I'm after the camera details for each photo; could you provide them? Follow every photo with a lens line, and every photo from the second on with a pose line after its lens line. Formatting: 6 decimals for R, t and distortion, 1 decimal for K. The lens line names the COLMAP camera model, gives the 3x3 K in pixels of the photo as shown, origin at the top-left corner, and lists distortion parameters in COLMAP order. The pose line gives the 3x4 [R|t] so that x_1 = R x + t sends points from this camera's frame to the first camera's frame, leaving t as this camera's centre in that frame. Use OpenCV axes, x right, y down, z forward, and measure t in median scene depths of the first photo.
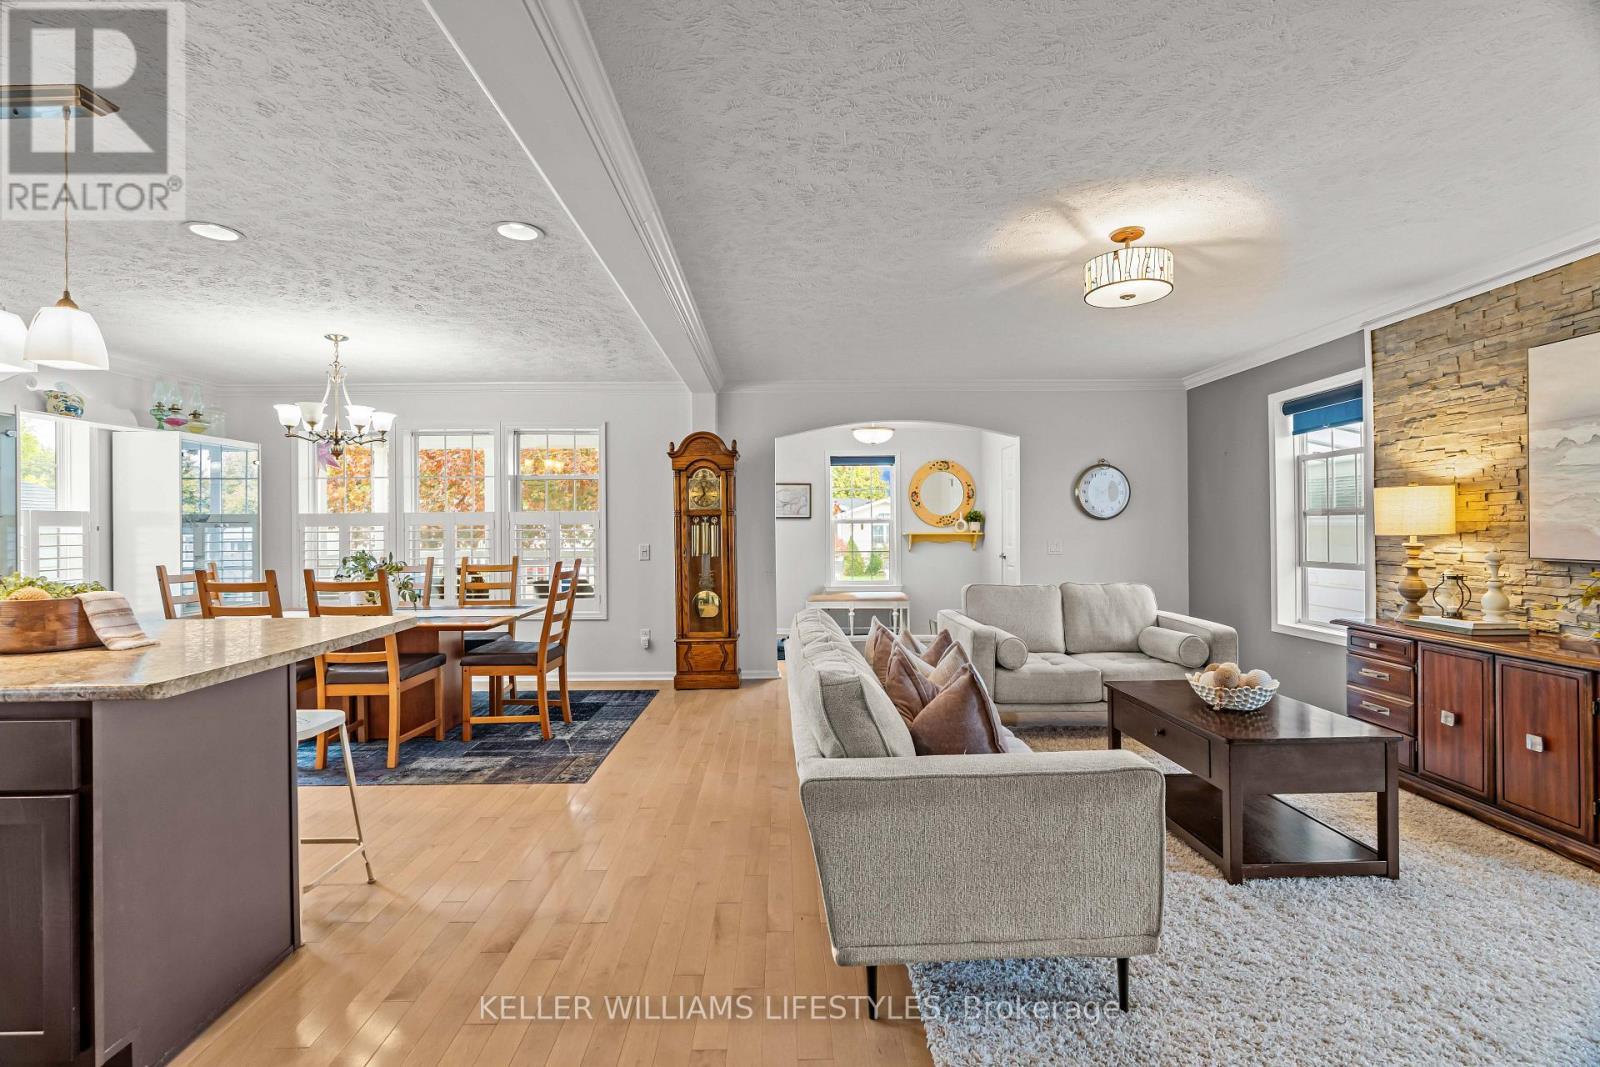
lens RADIAL K [[715.0, 0, 793.8], [0, 715.0, 525.9], [0, 0, 1]] dist [-0.004599, 0.000276]
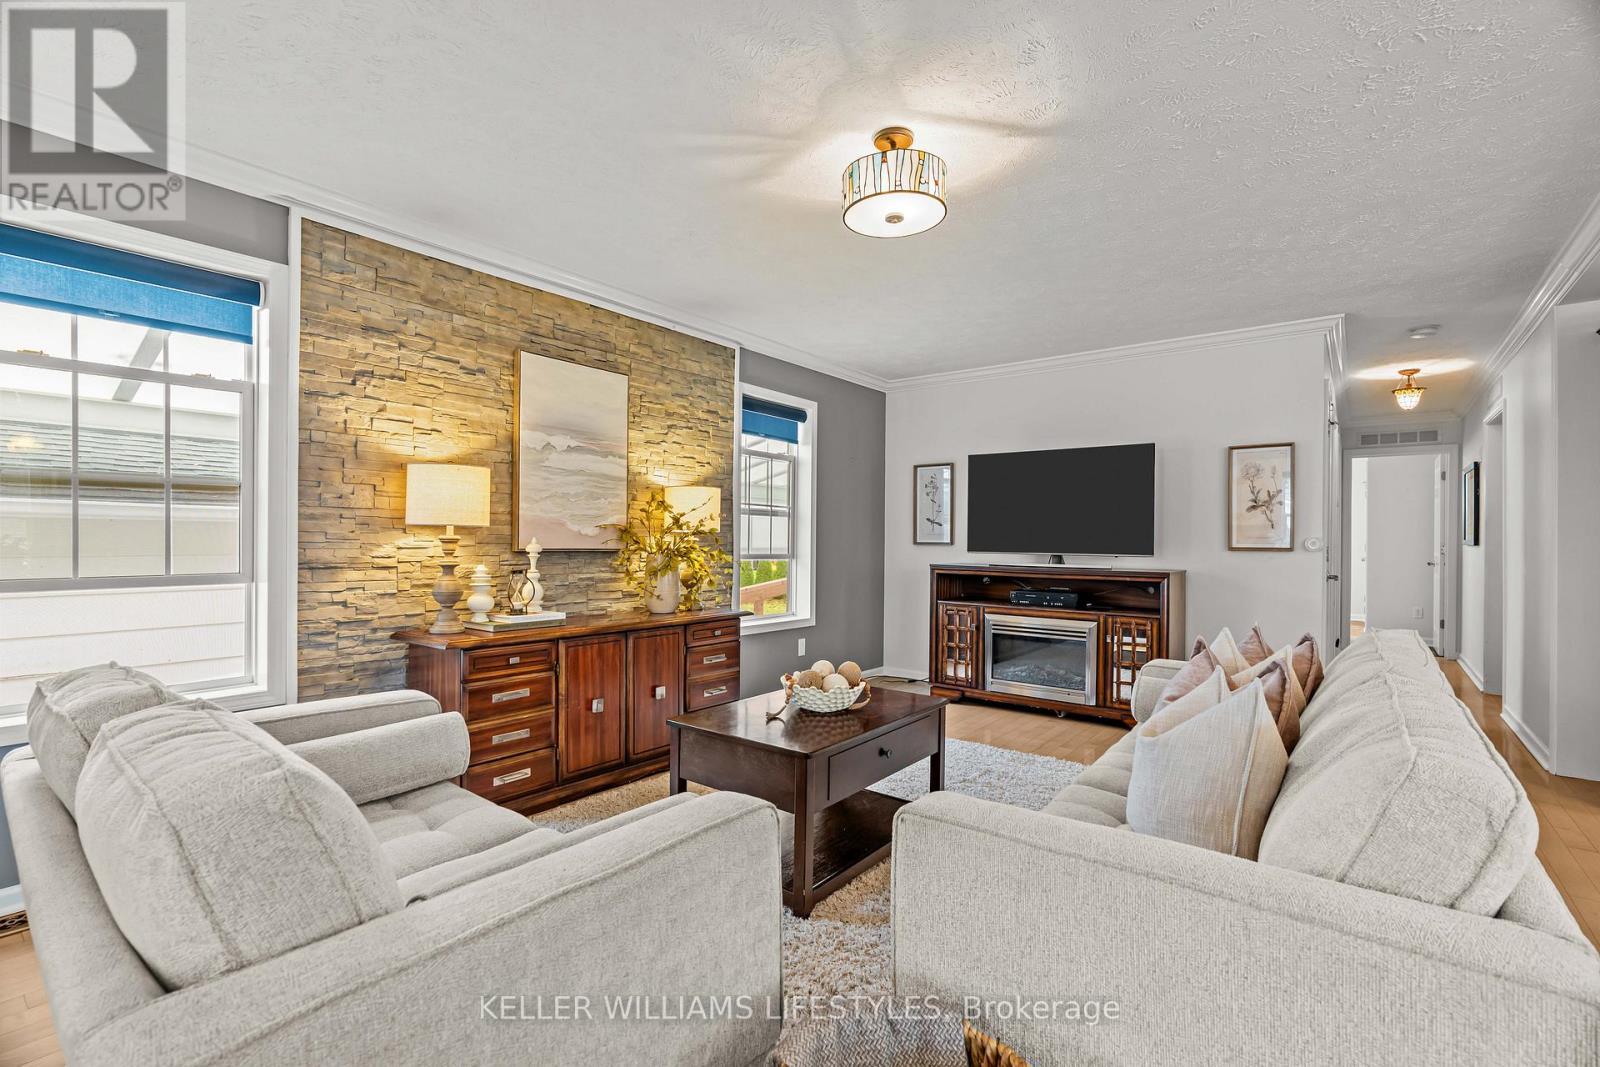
lens RADIAL K [[715.7, 0, 793.5], [0, 715.7, 537.4], [0, 0, 1]] dist [-0.011878, 0.004131]
pose [[-0.772826, 0.004250, 0.634604, 0.039449], [-0.004066, 0.999924, -0.011648, 0.031667], [-0.634606, -0.011582, -0.772749, 1.280422]]
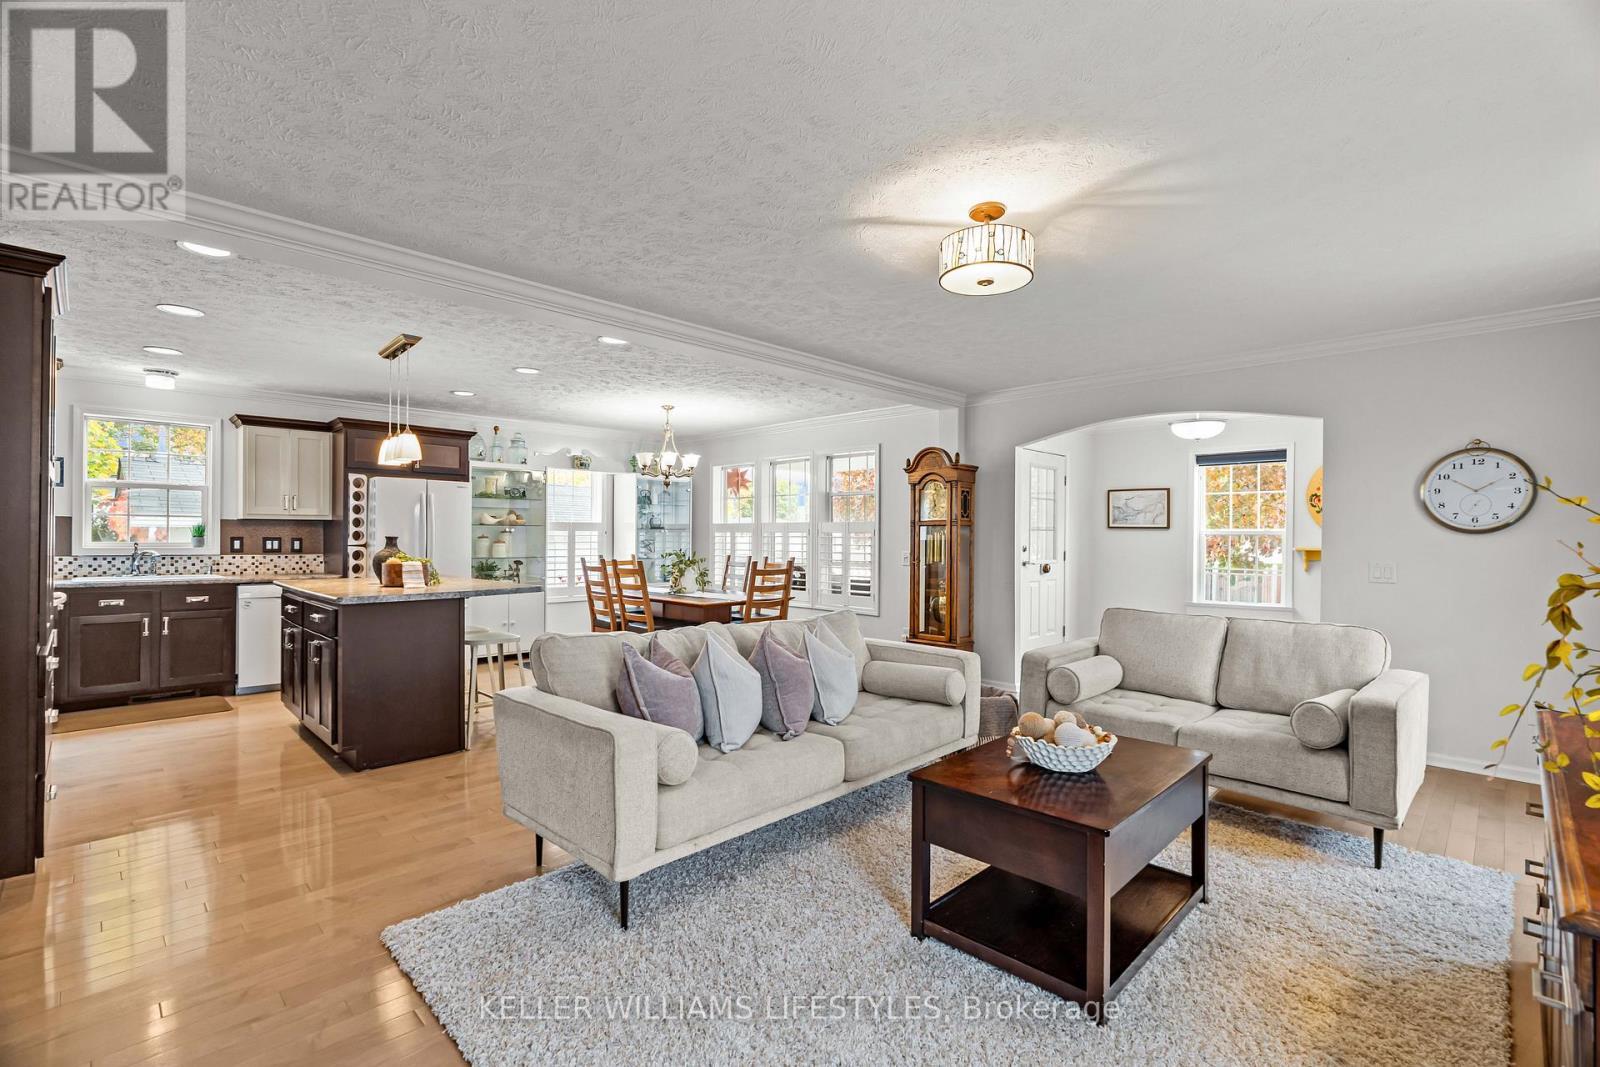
lens RADIAL K [[714.1, 0, 794.1], [0, 714.1, 537.4], [0, 0, 1]] dist [-0.008592, 0.000629]
pose [[0.694728, 0.014243, -0.719131, 0.719530], [-0.009984, 0.999899, 0.010159, -0.008010], [0.719203, 0.000122, 0.694800, 0.161417]]
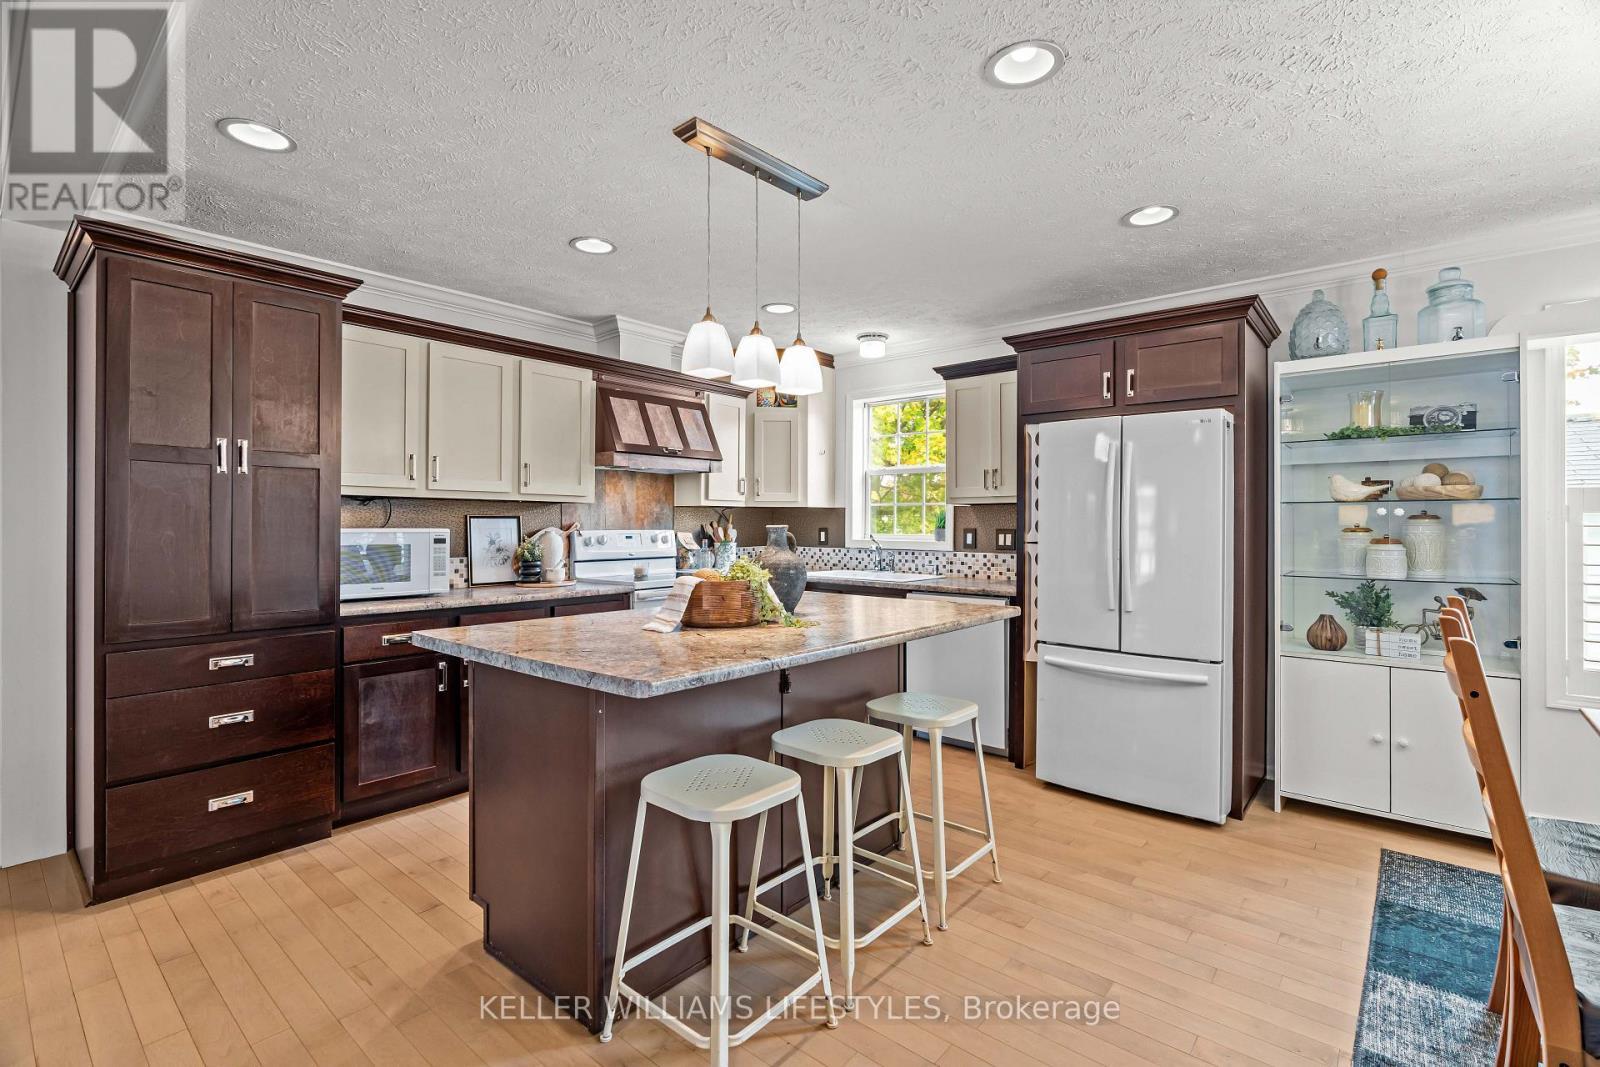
lens RADIAL K [[730.9, 0, 801.5], [0, 730.9, 520.7], [0, 0, 1]] dist [-0.001440, 0.000124]
pose [[-0.659477, 0.003755, -0.751715, -0.123871], [0.006466, 0.999979, -0.000677, 0.004328], [0.751697, -0.005307, -0.659488, 0.946548]]
